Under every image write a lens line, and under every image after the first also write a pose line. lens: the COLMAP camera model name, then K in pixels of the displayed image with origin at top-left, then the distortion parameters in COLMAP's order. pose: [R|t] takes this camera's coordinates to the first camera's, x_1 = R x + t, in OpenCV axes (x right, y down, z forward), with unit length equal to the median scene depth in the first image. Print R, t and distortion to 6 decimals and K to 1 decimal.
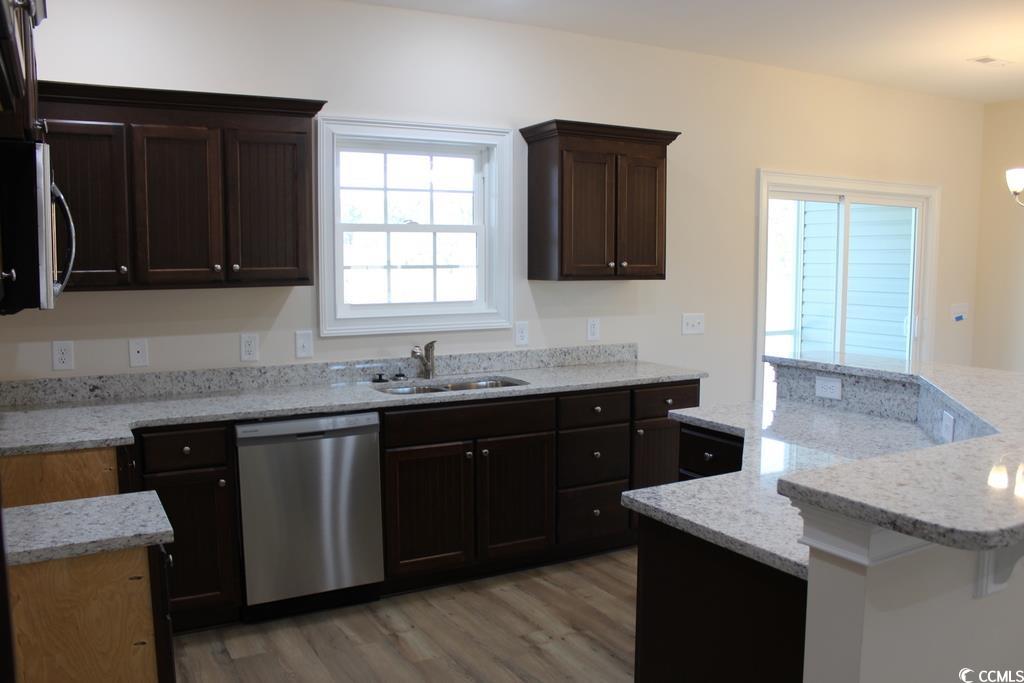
lens RADIAL K [[844.5, 0, 510.9], [0, 844.5, 344.0], [0, 0, 1]] dist [-0.150794, 0.113747]
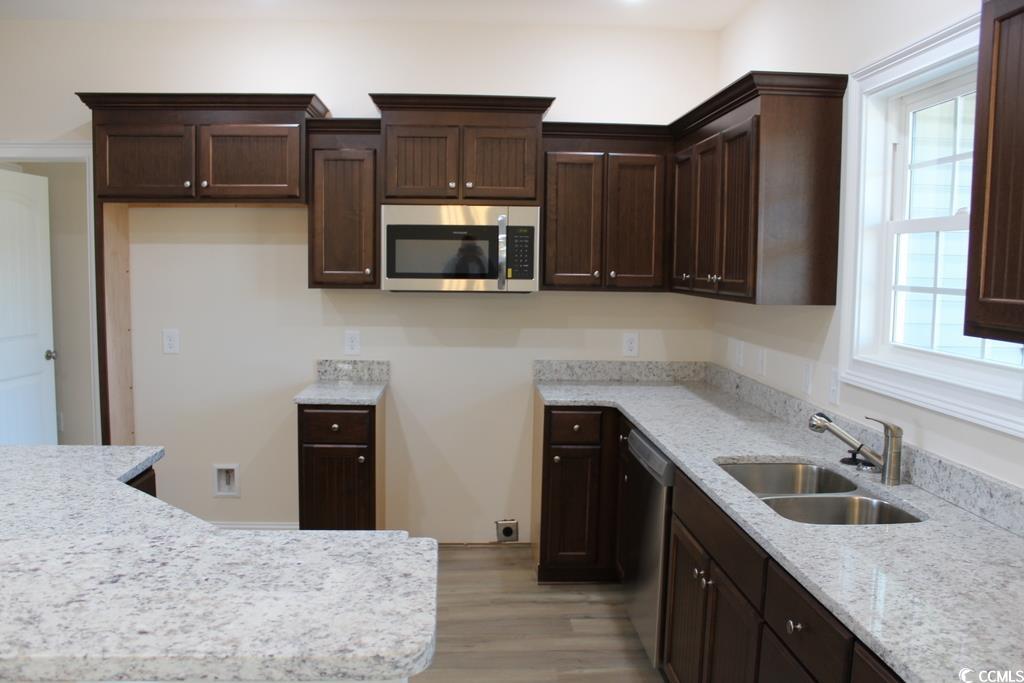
lens RADIAL K [[844.5, 0, 503.5], [0, 844.5, 342.8], [0, 0, 1]] dist [-0.150794, 0.113747]
pose [[-0.437776, 0.083740, -0.895176, 0.640700], [-0.099500, 0.985025, 0.140804, -0.133272], [0.893562, 0.150710, -0.422888, 1.236901]]
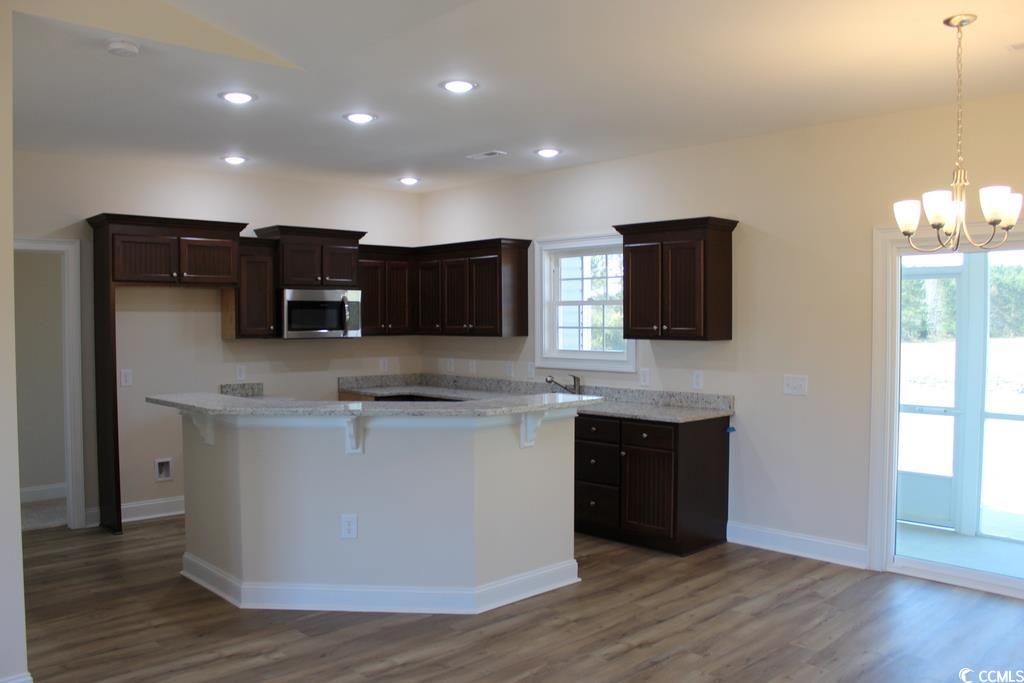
lens RADIAL K [[844.5, 0, 504.6], [0, 844.5, 348.5], [0, 0, 1]] dist [-0.150794, 0.113747]
pose [[0.249237, 0.036546, -0.967753, 1.726963], [-0.092952, 0.995577, 0.013657, -0.076454], [0.963971, 0.086551, 0.251532, 0.590722]]
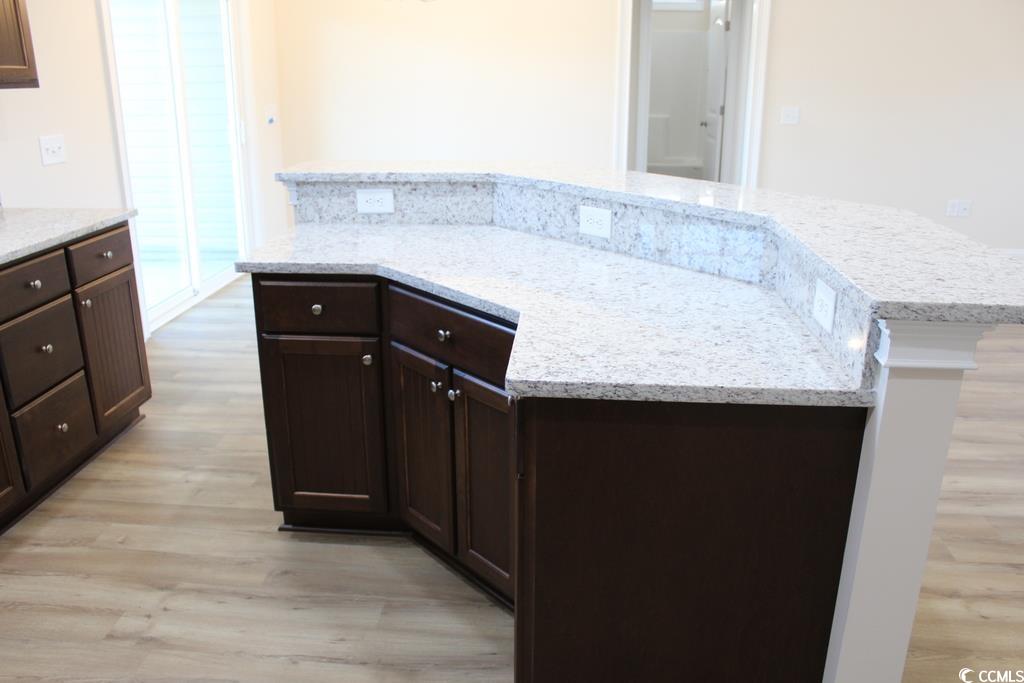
lens RADIAL K [[844.5, 0, 511.9], [0, 844.5, 349.4], [0, 0, 1]] dist [-0.150794, 0.113747]
pose [[0.565259, -0.265453, 0.781035, -0.247721], [0.081165, 0.960112, 0.267576, -0.019543], [-0.820911, -0.087857, 0.564258, 0.372620]]
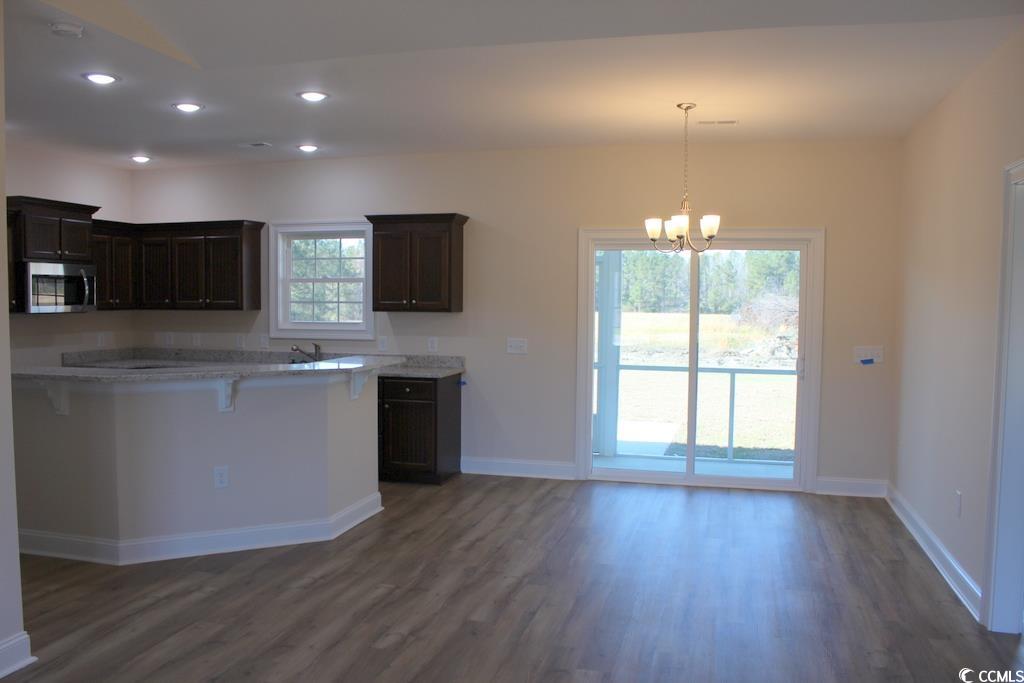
lens RADIAL K [[844.5, 0, 503.8], [0, 844.5, 342.6], [0, 0, 1]] dist [-0.150794, 0.113747]
pose [[0.715803, 0.045885, -0.696794, 1.774294], [-0.076513, 0.996984, -0.012948, -0.015977], [0.694098, 0.062582, 0.717155, 0.001502]]
